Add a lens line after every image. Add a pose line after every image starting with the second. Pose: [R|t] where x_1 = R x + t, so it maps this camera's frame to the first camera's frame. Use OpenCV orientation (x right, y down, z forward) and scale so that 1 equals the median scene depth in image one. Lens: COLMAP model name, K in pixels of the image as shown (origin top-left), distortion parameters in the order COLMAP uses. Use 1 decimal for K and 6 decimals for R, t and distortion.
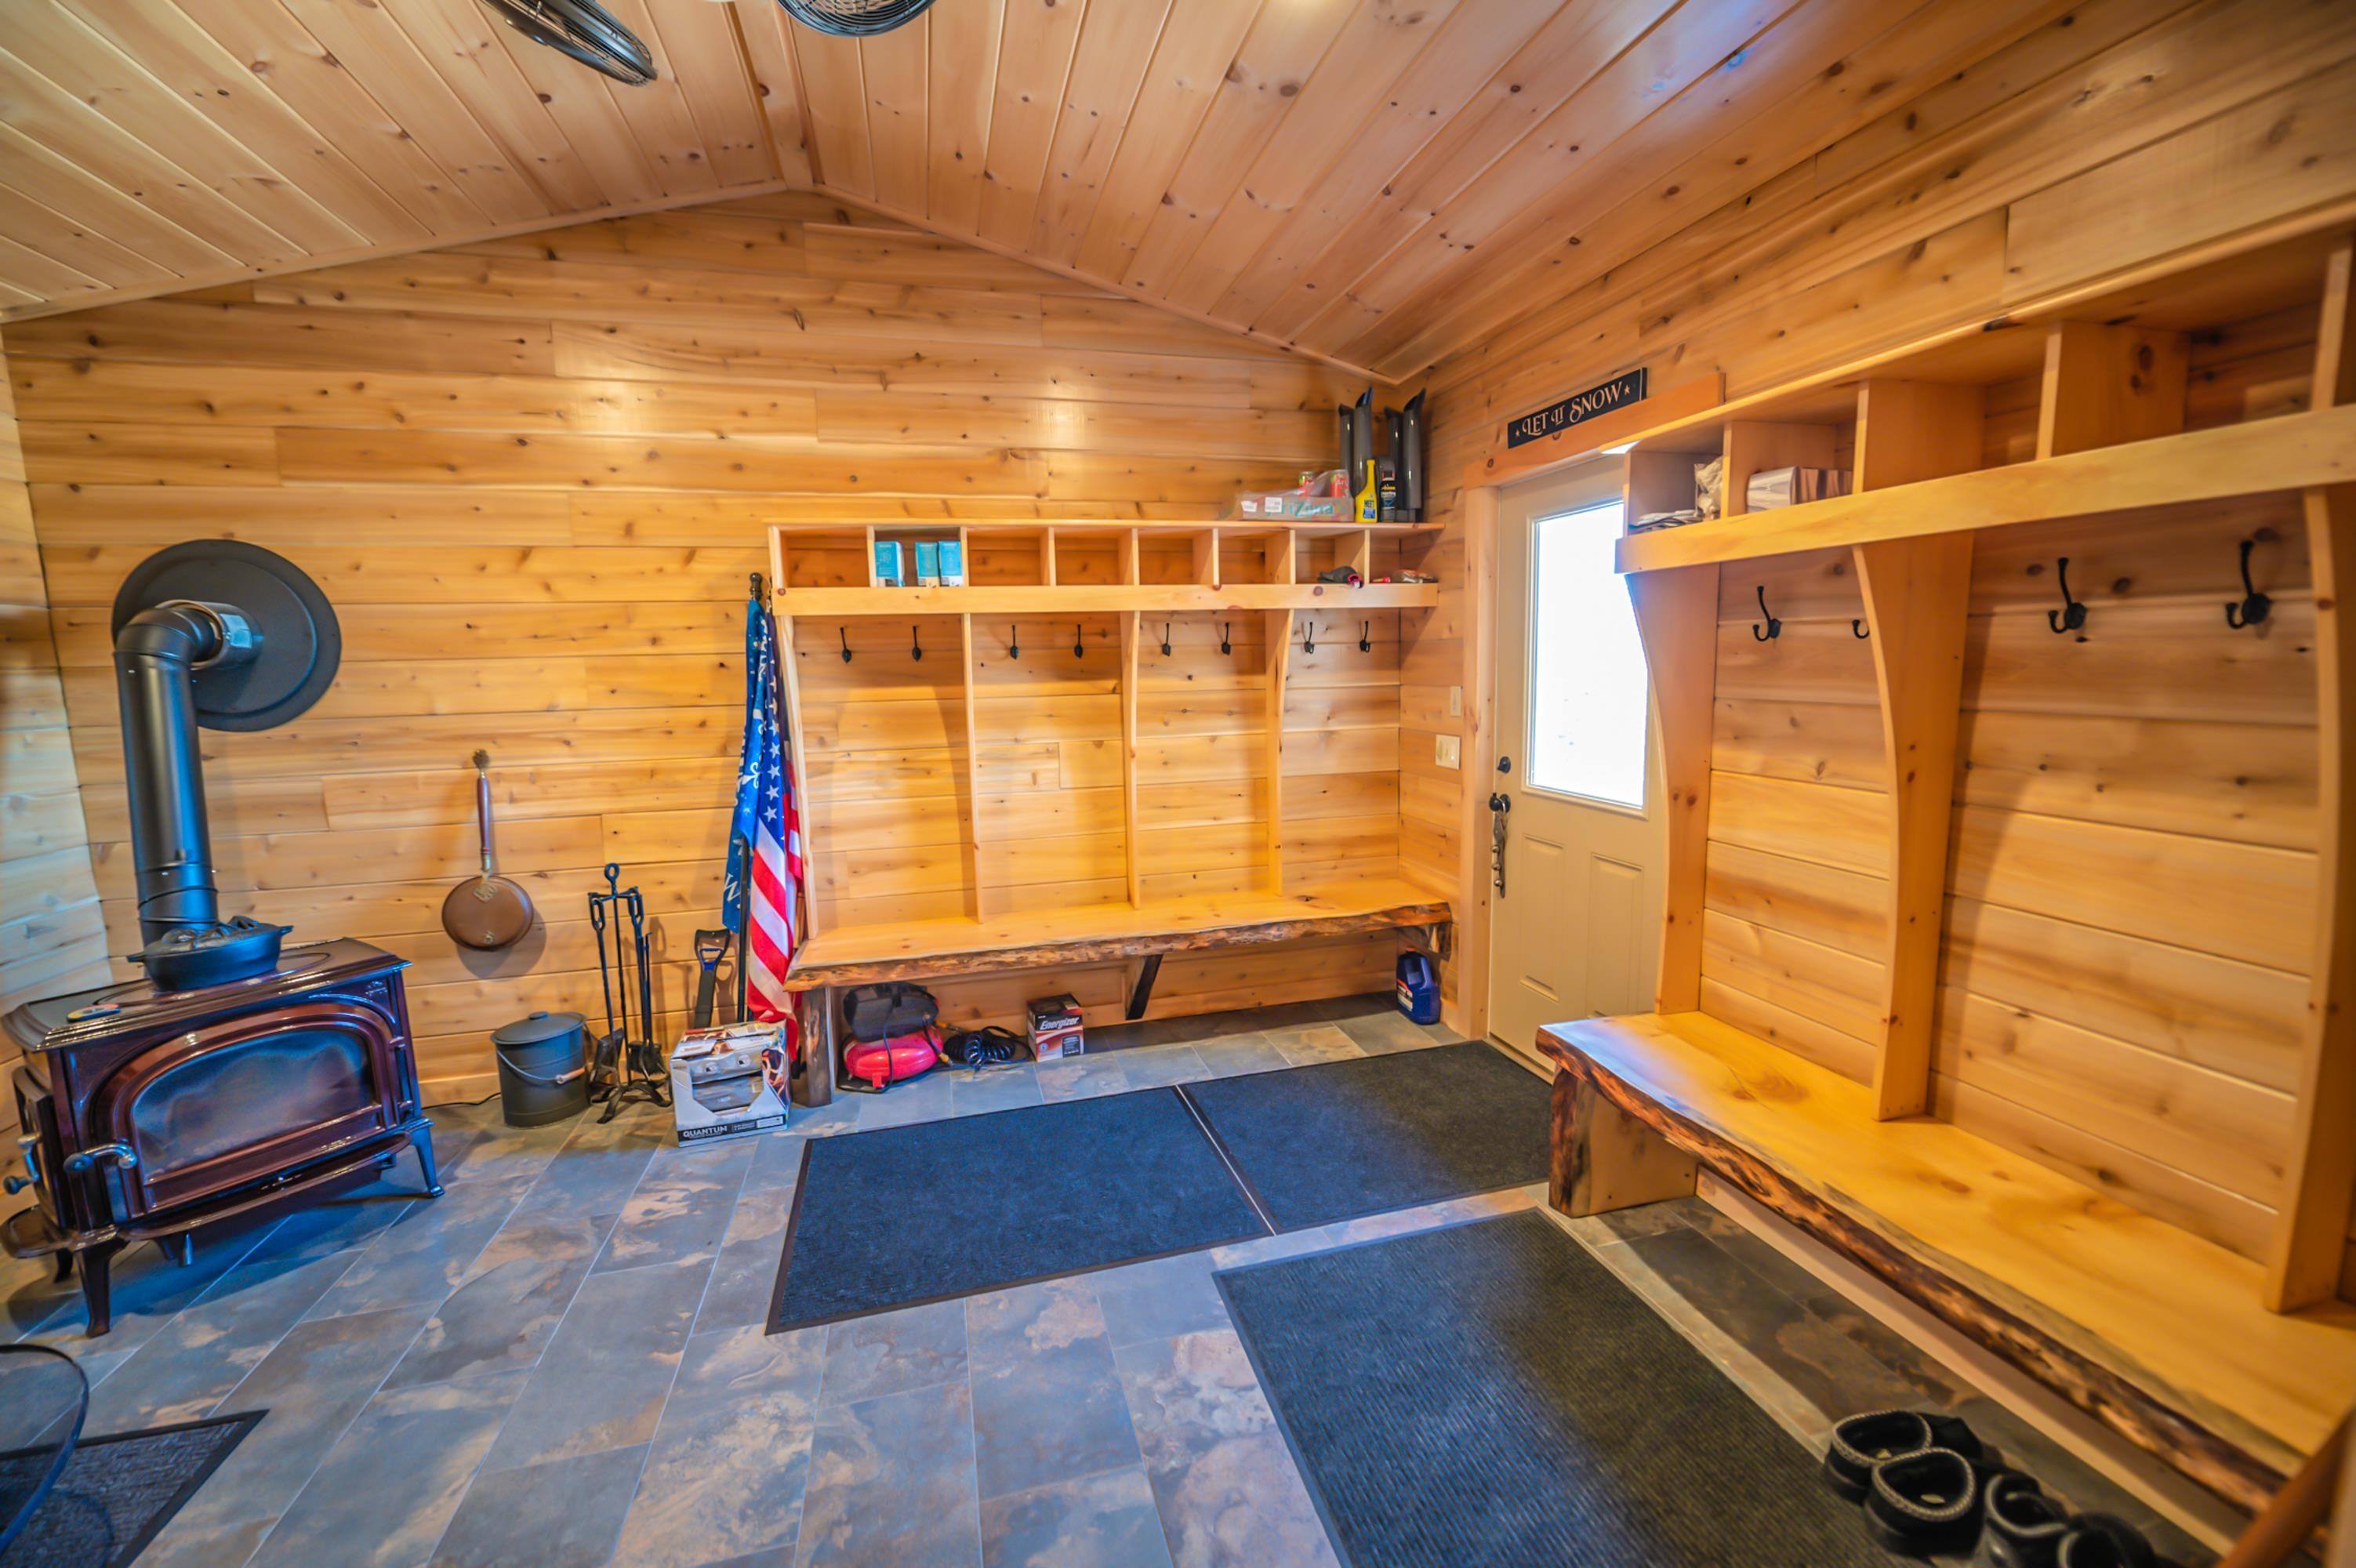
lens RADIAL K [[935.2, 0, 1178.7], [0, 935.2, 778.8], [0, 0, 1]] dist [-0.008202, -0.000107]
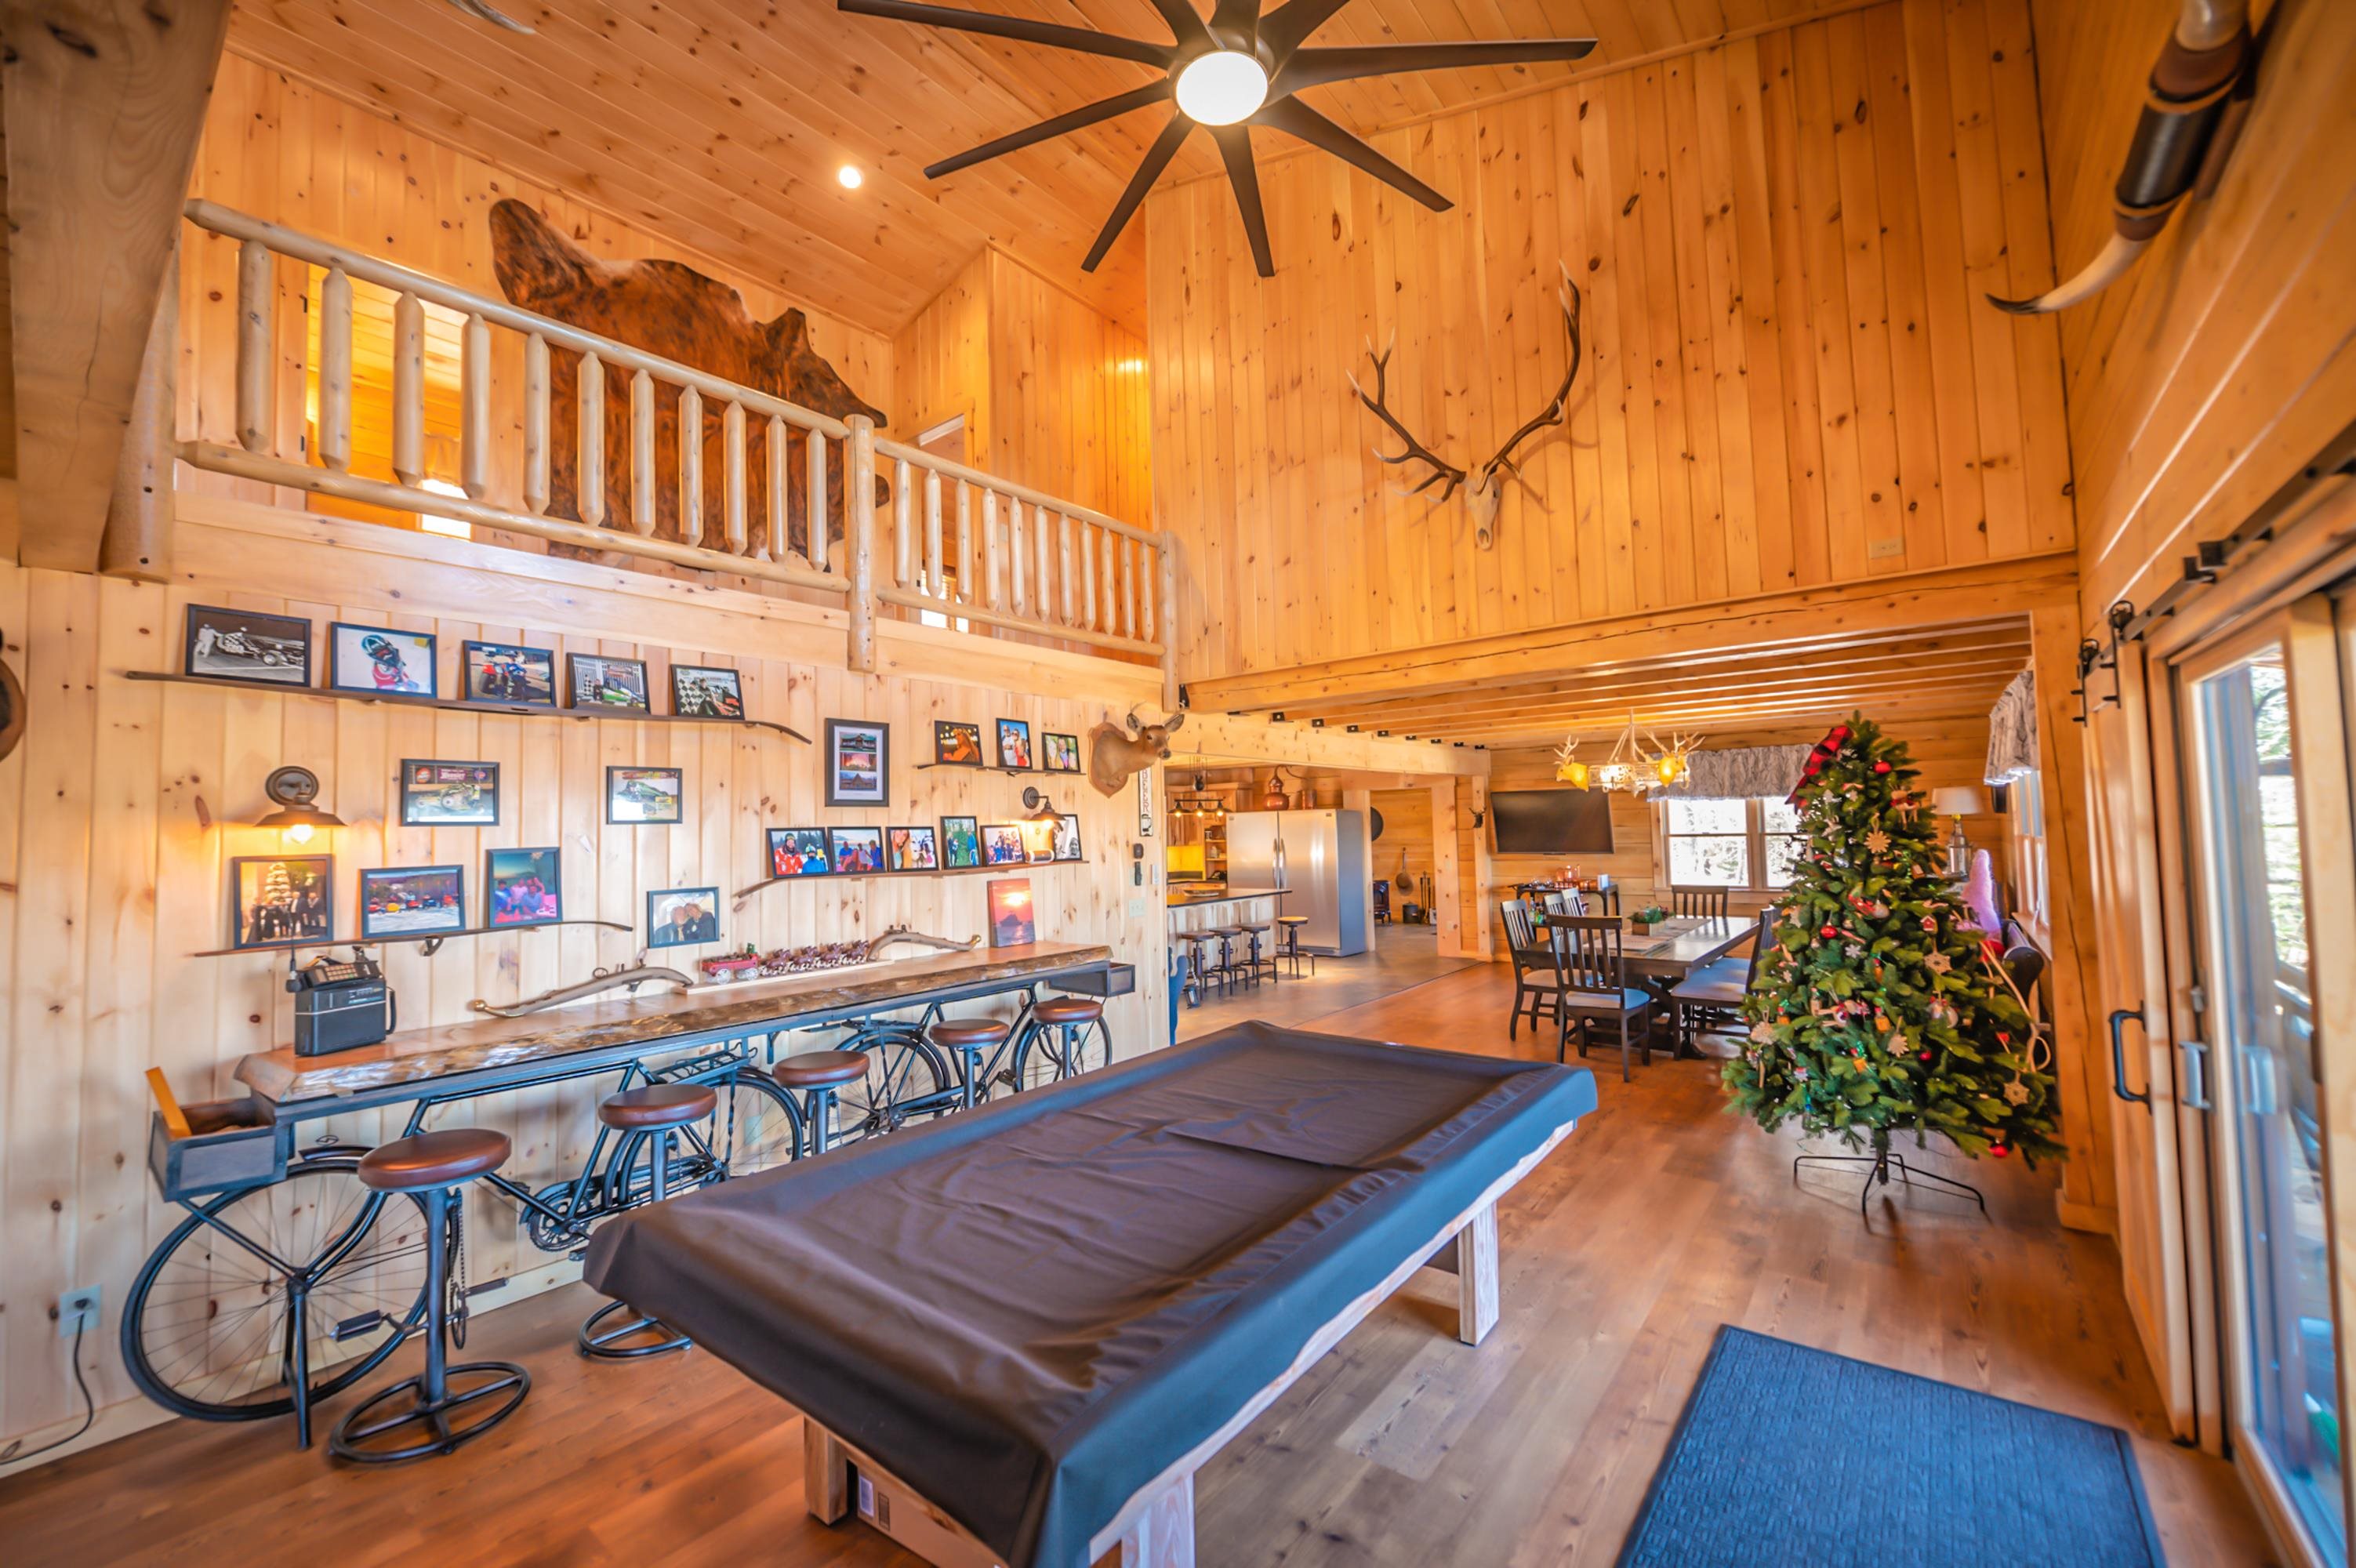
lens RADIAL K [[935.2, 0, 1179.5], [0, 935.2, 786.1], [0, 0, 1]] dist [-0.008202, -0.000107]
pose [[0.592168, -0.039497, -0.804846, 2.583361], [-0.082706, 0.990544, -0.109461, 0.286416], [0.801559, 0.131385, 0.583302, -2.935694]]
